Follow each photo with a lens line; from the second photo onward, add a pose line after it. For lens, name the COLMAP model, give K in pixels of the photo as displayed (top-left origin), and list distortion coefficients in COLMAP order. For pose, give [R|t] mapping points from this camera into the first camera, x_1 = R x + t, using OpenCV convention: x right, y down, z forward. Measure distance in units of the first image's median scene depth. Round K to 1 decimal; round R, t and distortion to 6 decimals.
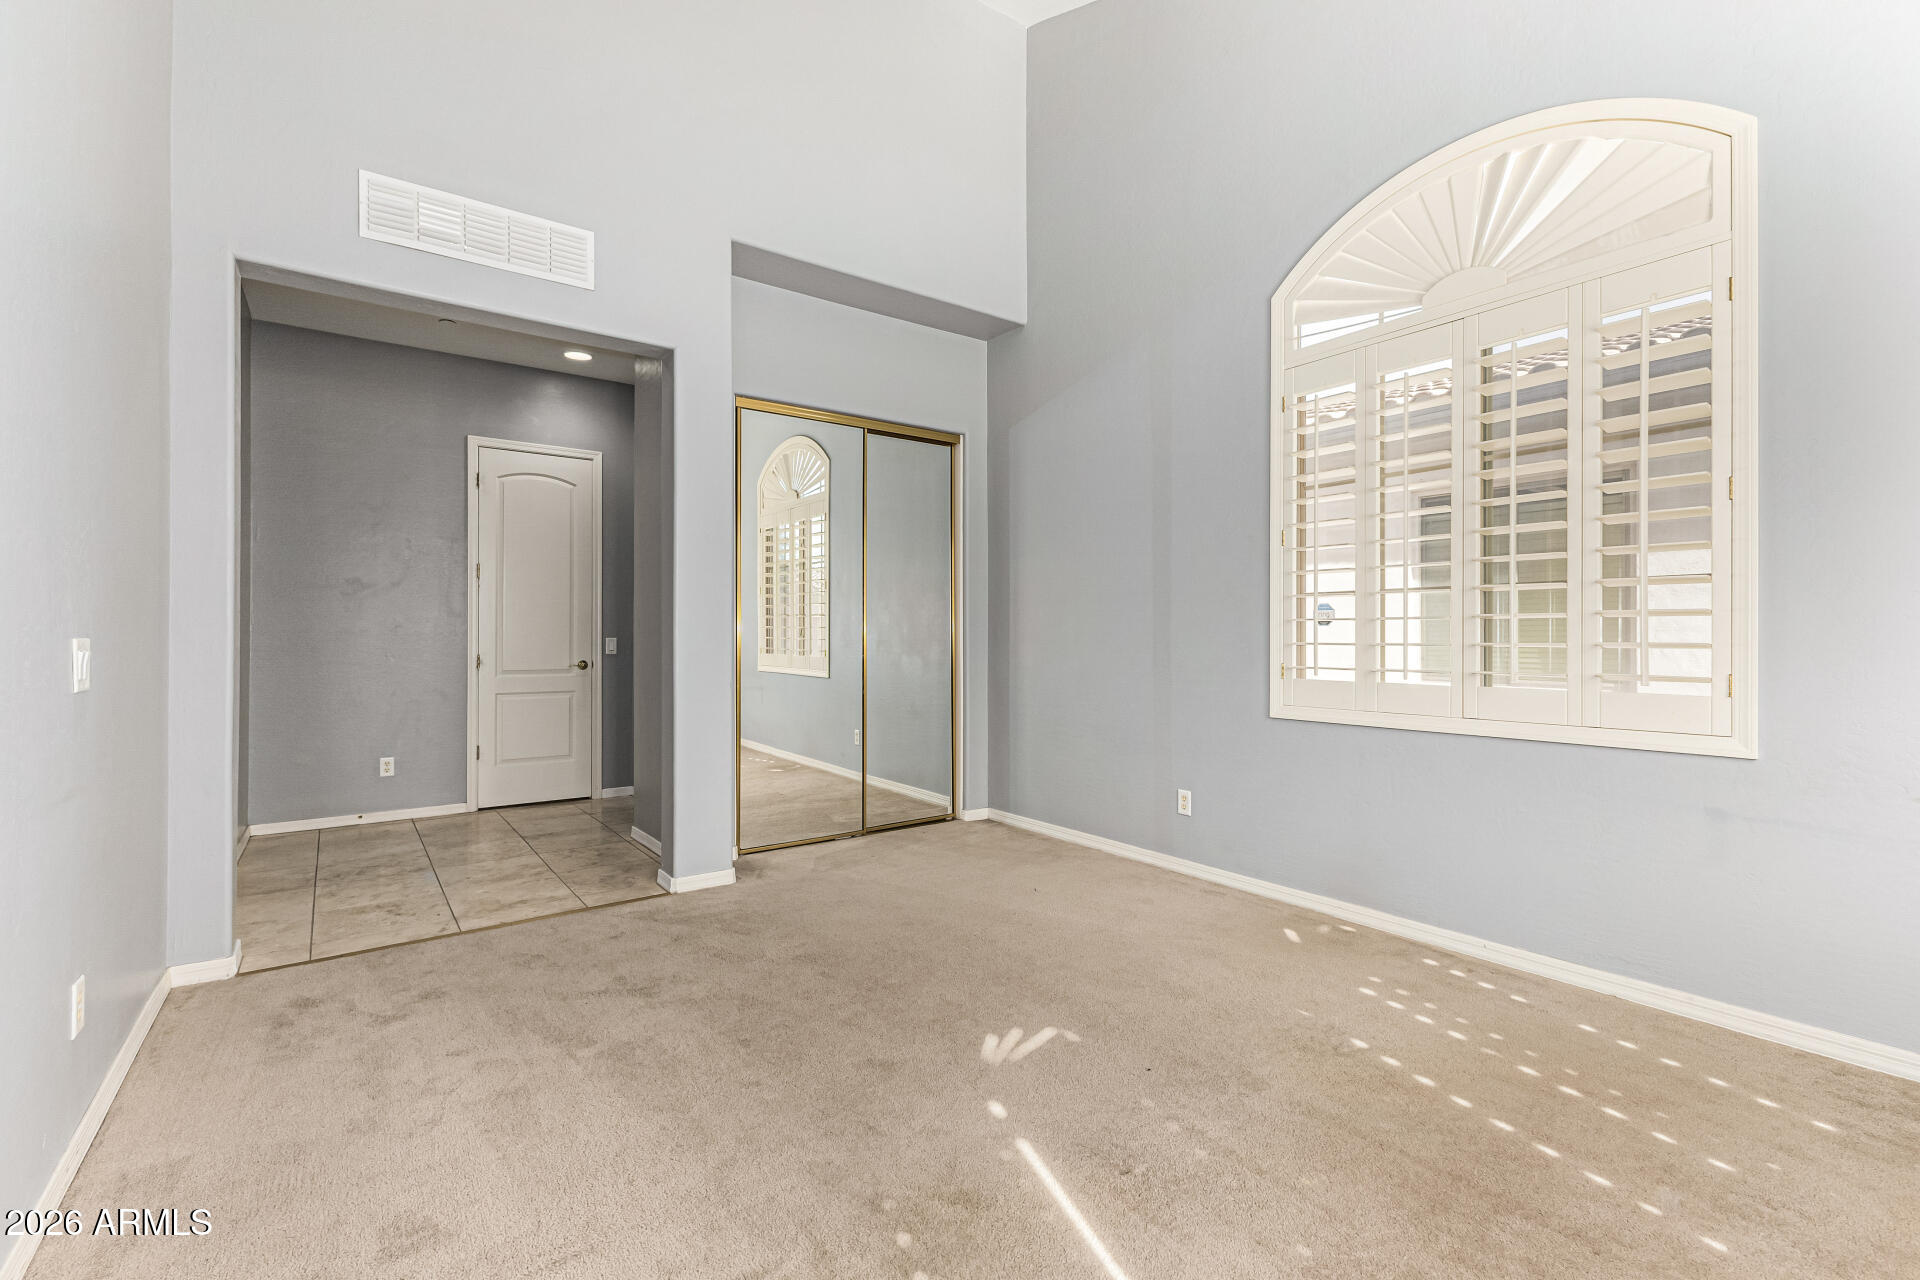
lens RADIAL K [[835.4, 0, 957.3], [0, 835.4, 635.5], [0, 0, 1]] dist [0.016198, -0.005229]
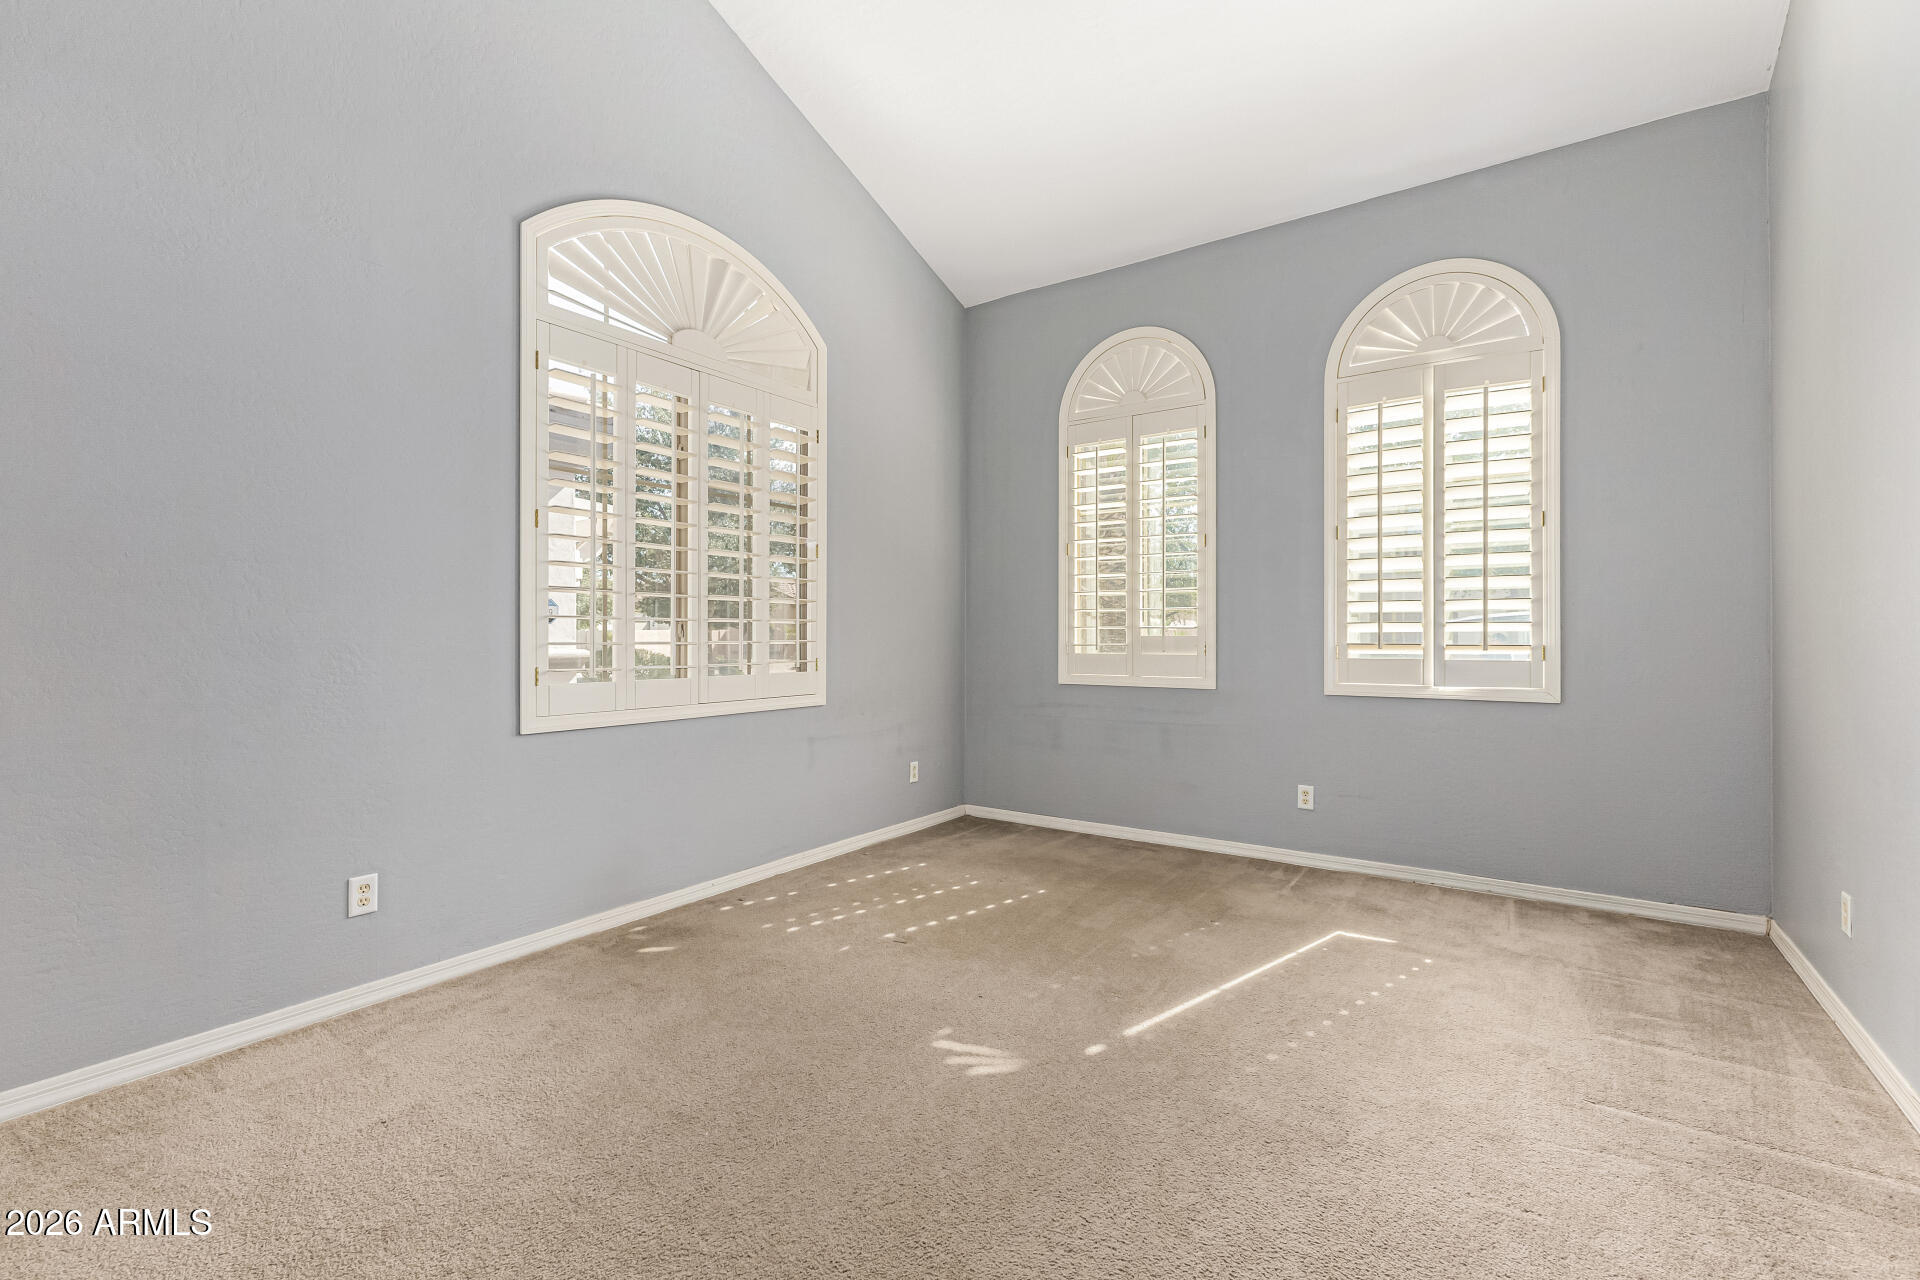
lens RADIAL K [[835.4, 0, 957.0], [0, 835.4, 641.2], [0, 0, 1]] dist [0.016198, -0.005229]
pose [[-0.337564, 0.003418, 0.941296, -0.611762], [0.001858, 0.999994, -0.002964, 0.011879], [-0.941301, 0.000749, -0.337568, 0.999168]]
